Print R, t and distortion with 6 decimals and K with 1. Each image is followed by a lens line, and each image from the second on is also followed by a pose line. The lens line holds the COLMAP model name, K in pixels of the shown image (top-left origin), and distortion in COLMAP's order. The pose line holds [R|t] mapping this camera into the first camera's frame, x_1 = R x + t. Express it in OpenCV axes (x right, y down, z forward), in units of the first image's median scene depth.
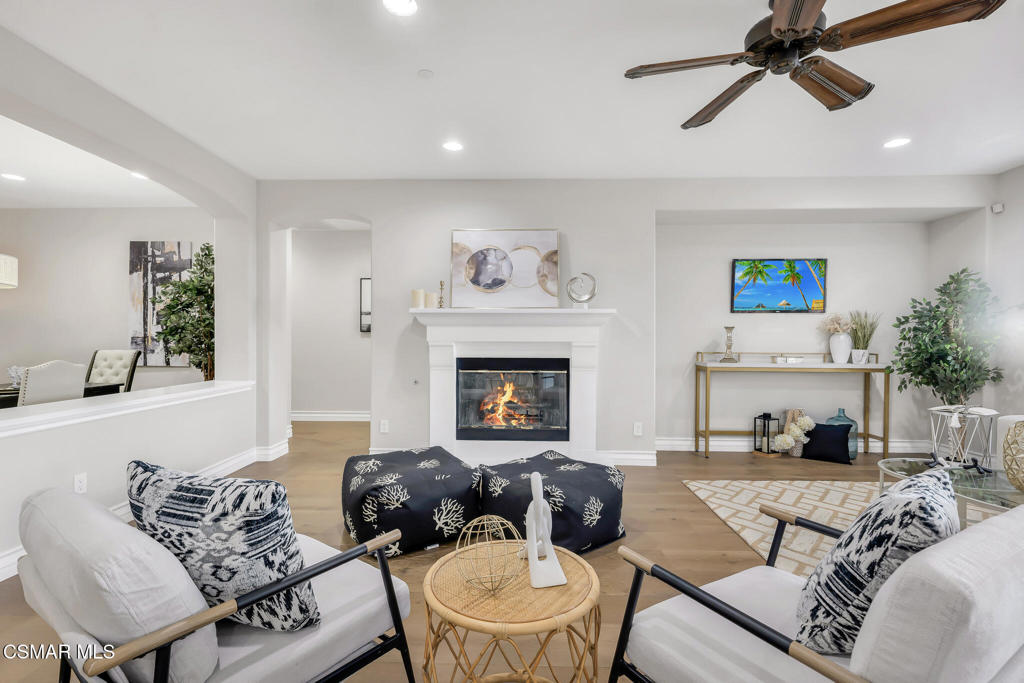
lens RADIAL K [[464.1, 0, 511.0], [0, 464.1, 342.8], [0, 0, 1]] dist [0.004714, -0.001151]
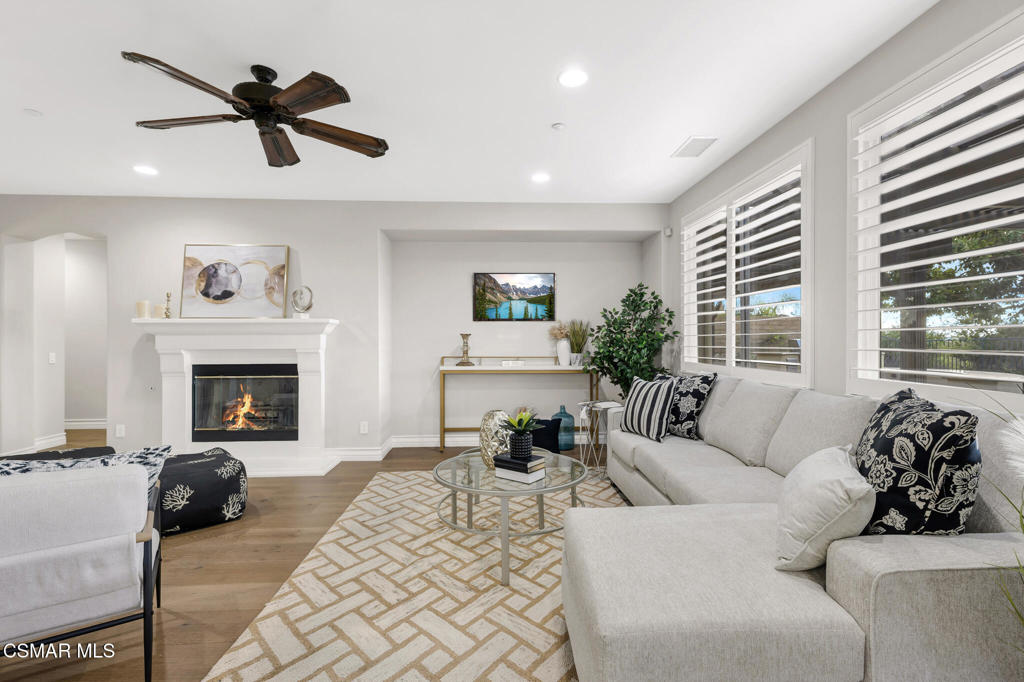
lens RADIAL K [[464.1, 0, 510.6], [0, 464.1, 343.7], [0, 0, 1]] dist [0.004714, -0.001151]
pose [[0.996396, -0.008245, 0.084417, 0.513925], [0.009159, 0.999903, -0.010447, 0.001900], [-0.084323, 0.011182, 0.996376, -0.123231]]
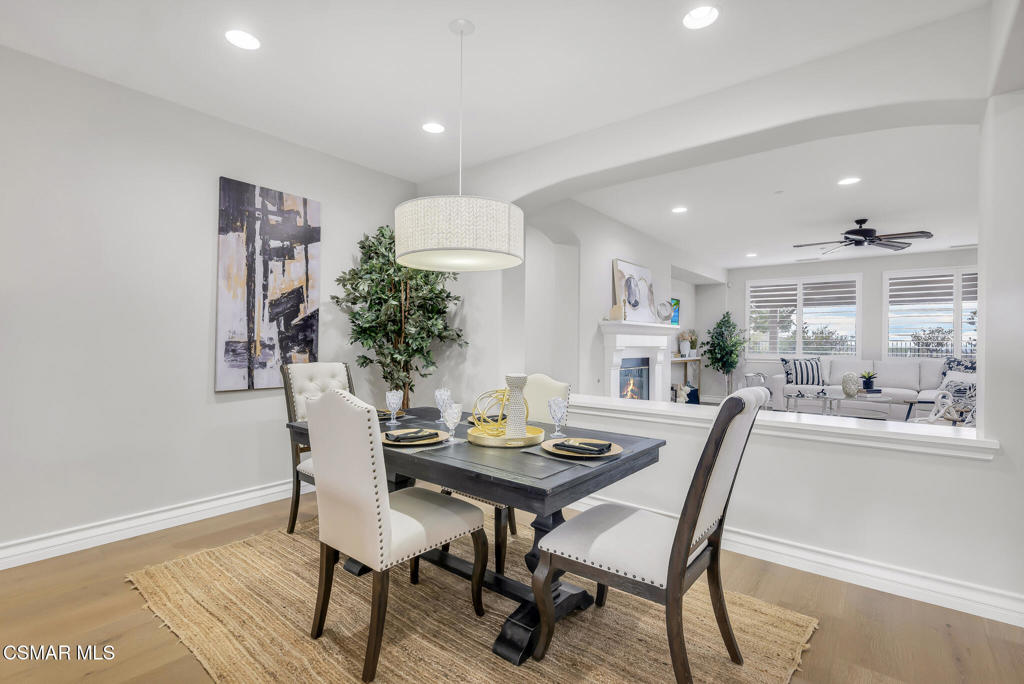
lens RADIAL K [[464.2, 0, 505.8], [0, 464.2, 344.2], [0, 0, 1]] dist [-0.005754, -0.000244]
pose [[0.616439, -0.002605, 0.787398, -1.284054], [0.002964, 0.999995, 0.000989, -0.010553], [-0.787397, 0.001724, 0.616444, 0.445236]]
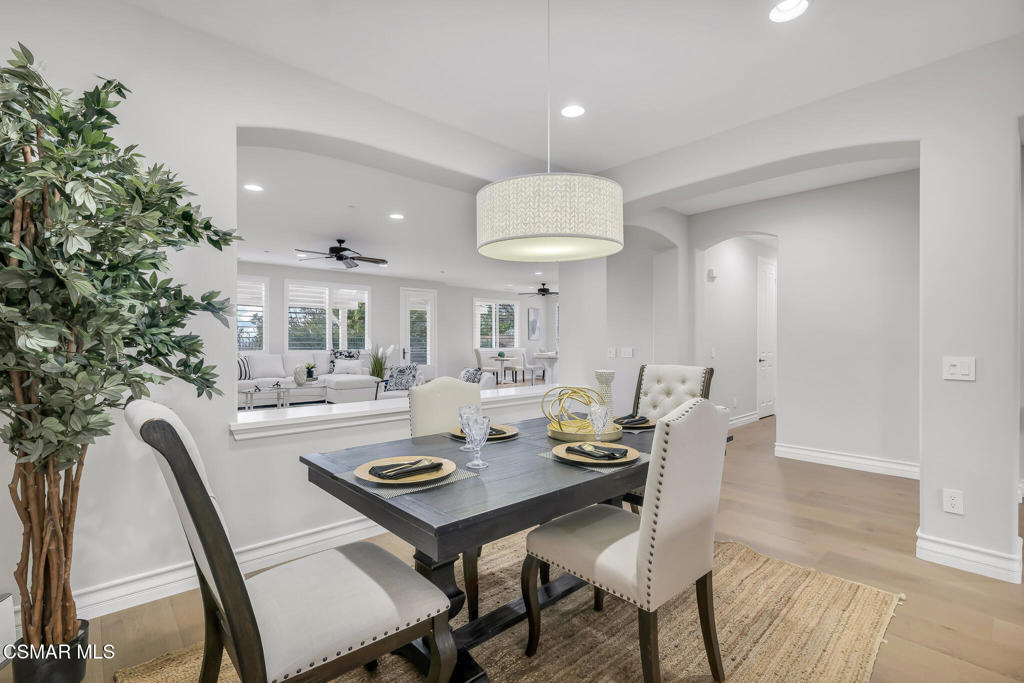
lens RADIAL K [[464.2, 0, 511.4], [0, 464.2, 339.1], [0, 0, 1]] dist [-0.005754, -0.000244]
pose [[-0.704862, -0.003640, 0.709335, -1.211293], [0.003504, 0.999957, 0.008613, -0.023330], [-0.709335, 0.008556, -0.704819, 1.141059]]
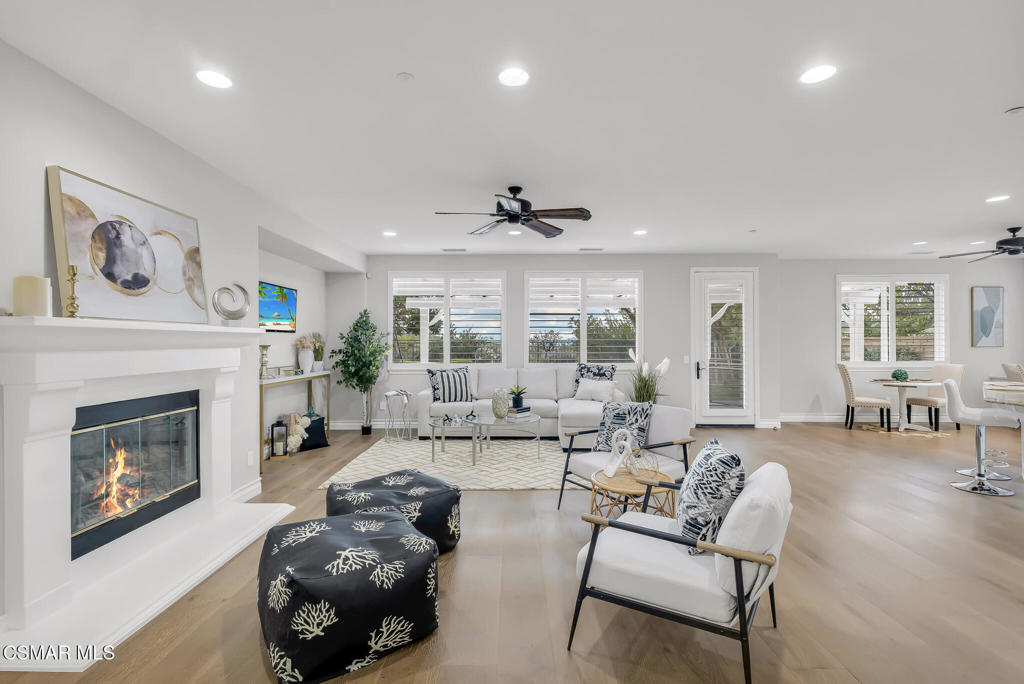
lens RADIAL K [[464.2, 0, 504.9], [0, 464.2, 341.3], [0, 0, 1]] dist [-0.005754, -0.000244]
pose [[-0.020238, -0.003155, 0.999790, -0.637494], [0.014361, 0.999891, 0.003446, -0.041173], [-0.999692, 0.014428, -0.020191, 0.500586]]
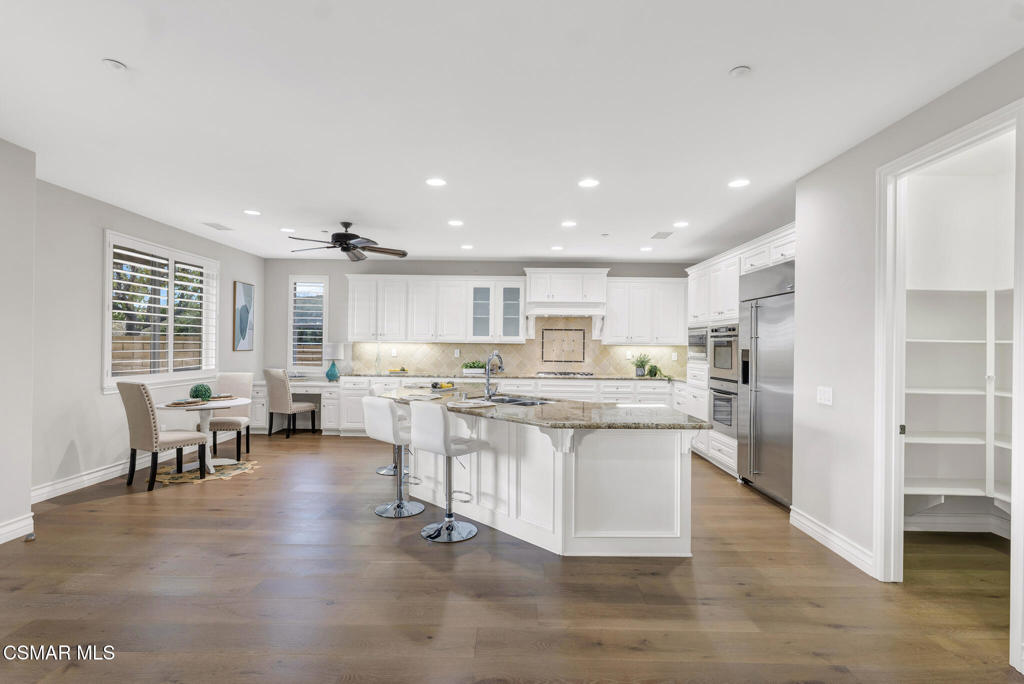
lens RADIAL K [[507.4, 0, 510.1], [0, 507.4, 335.6], [0, 0, 1]] dist [0.011379, -0.000274]
pose [[-0.999667, -0.017562, -0.018888, 0.204723], [-0.017472, 0.999835, -0.004881, -0.045449], [0.018971, -0.004549, -0.999810, 0.358086]]
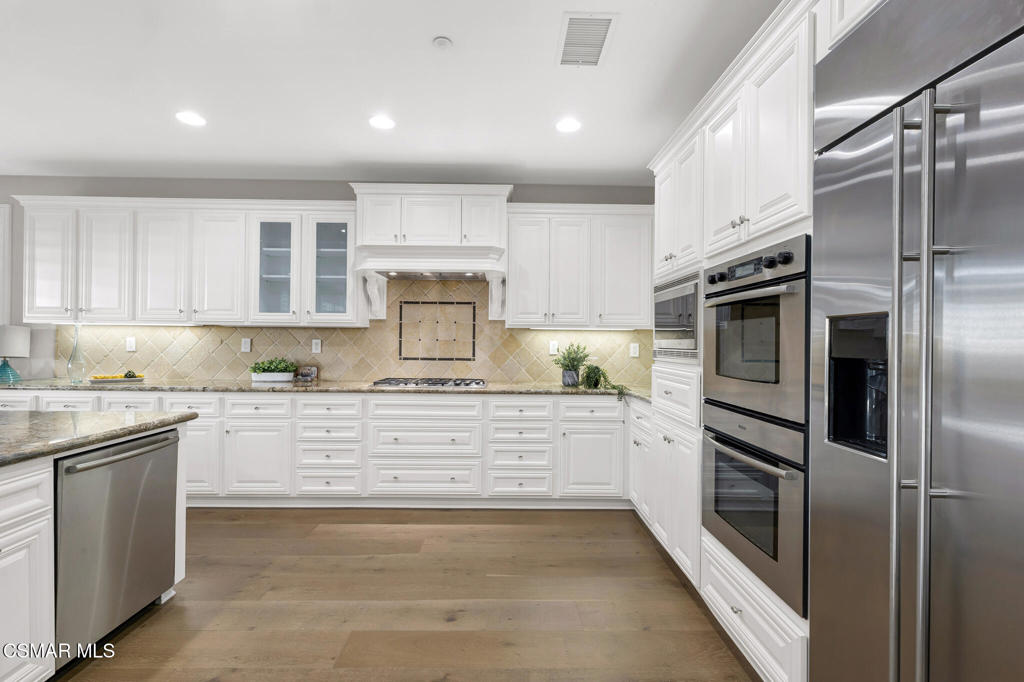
lens RADIAL K [[474.3, 0, 510.1], [0, 474.3, 339.3], [0, 0, 1]] dist [0.016038, -0.000681]
pose [[-0.999254, -0.015905, -0.035196, -0.128148], [-0.016115, 0.999854, 0.005709, -0.013784], [0.035100, 0.006272, -0.999364, -0.484087]]
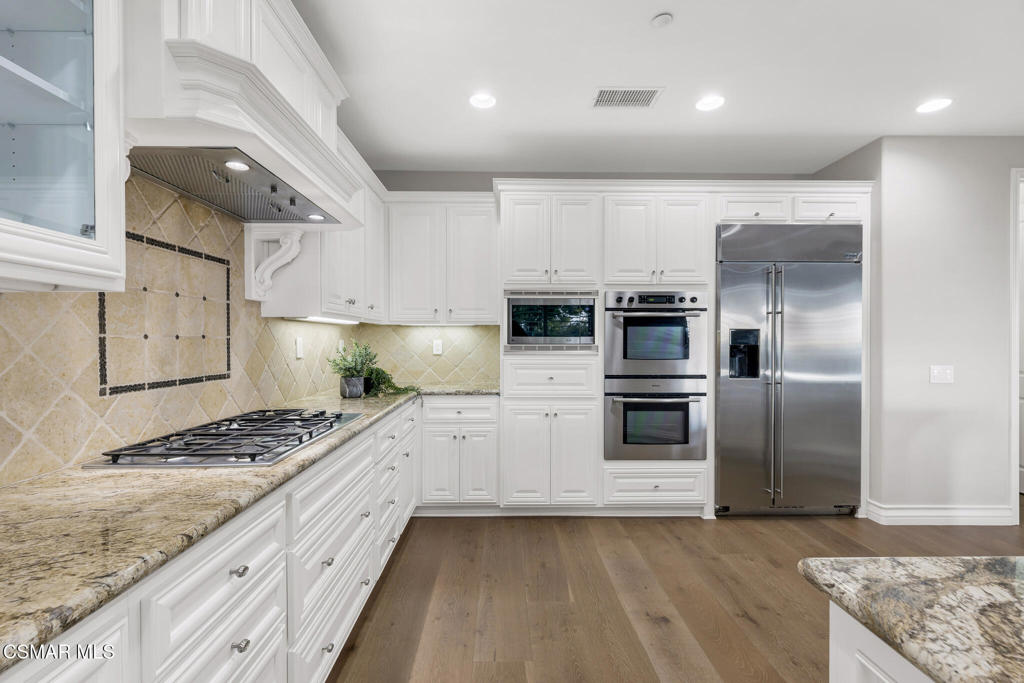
lens RADIAL K [[464.1, 0, 511.5], [0, 464.1, 338.1], [0, 0, 1]] dist [0.004714, -0.001151]
pose [[0.052889, -0.006822, -0.998577, 0.380820], [-0.014046, 0.999873, -0.007575, -0.004561], [0.998502, 0.014426, 0.052786, -1.162749]]
